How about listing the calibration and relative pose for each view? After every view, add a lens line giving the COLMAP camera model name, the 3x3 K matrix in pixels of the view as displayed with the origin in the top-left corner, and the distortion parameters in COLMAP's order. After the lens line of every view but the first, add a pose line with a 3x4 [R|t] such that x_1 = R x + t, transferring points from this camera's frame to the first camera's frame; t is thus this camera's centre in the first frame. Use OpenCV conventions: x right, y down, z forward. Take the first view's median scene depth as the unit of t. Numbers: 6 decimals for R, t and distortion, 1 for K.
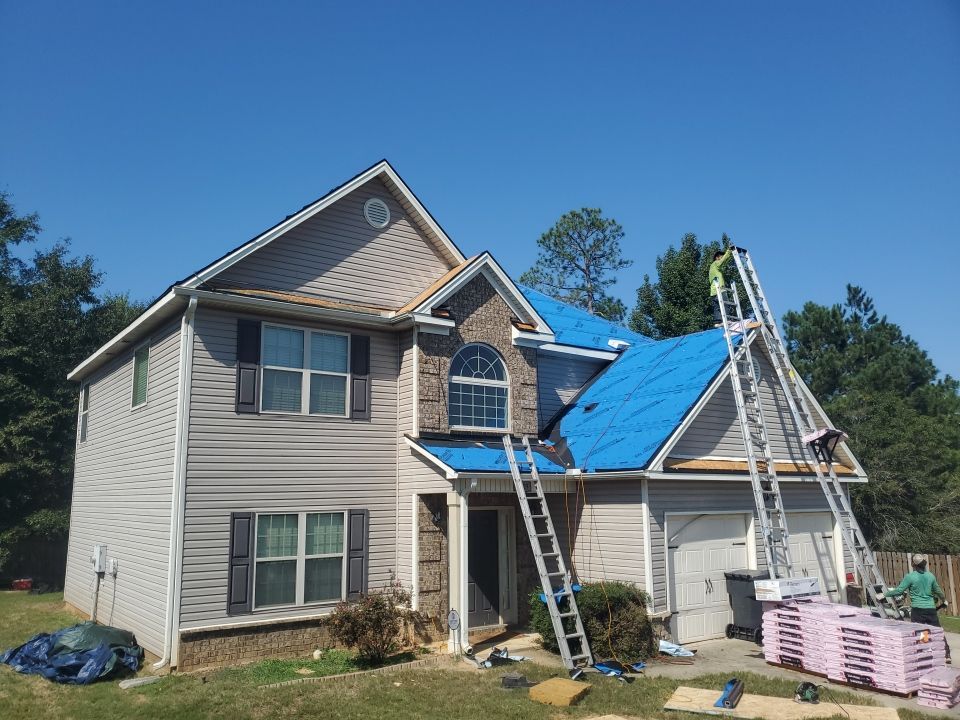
lens RADIAL K [[751.5, 0, 475.6], [0, 751.5, 388.8], [0, 0, 1]] dist [0.040142, 0.000357]
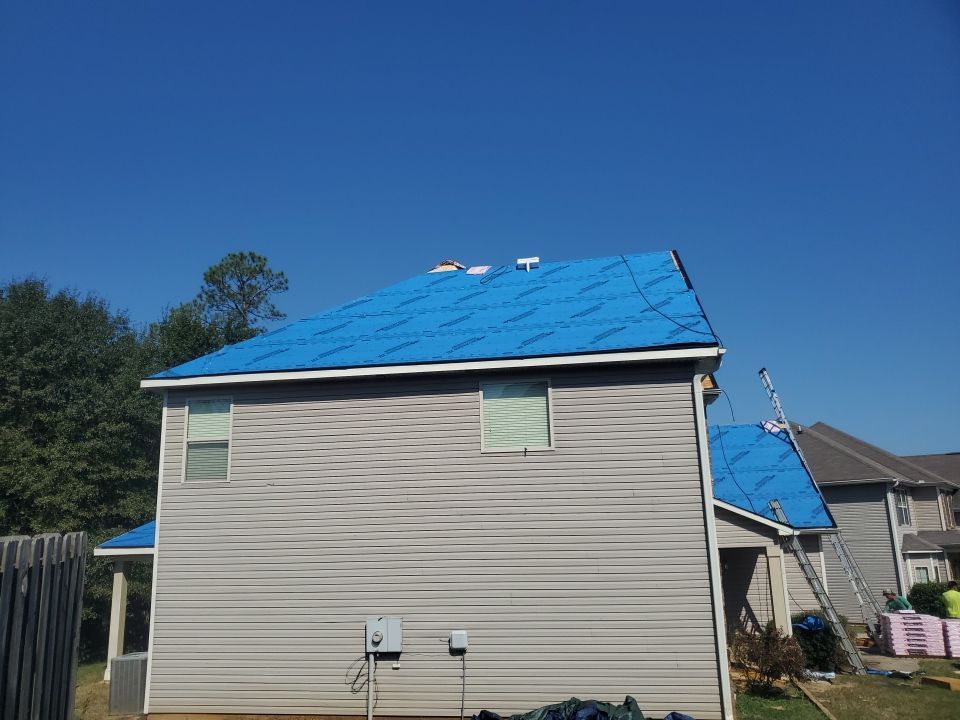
lens RADIAL K [[751.5, 0, 475.6], [0, 751.5, 388.8], [0, 0, 1]] dist [0.040142, 0.000357]
pose [[0.698822, 0.129538, 0.703469, -1.268702], [-0.078009, 0.991401, -0.105064, 0.052356], [-0.711029, 0.018545, 0.702918, 0.482451]]
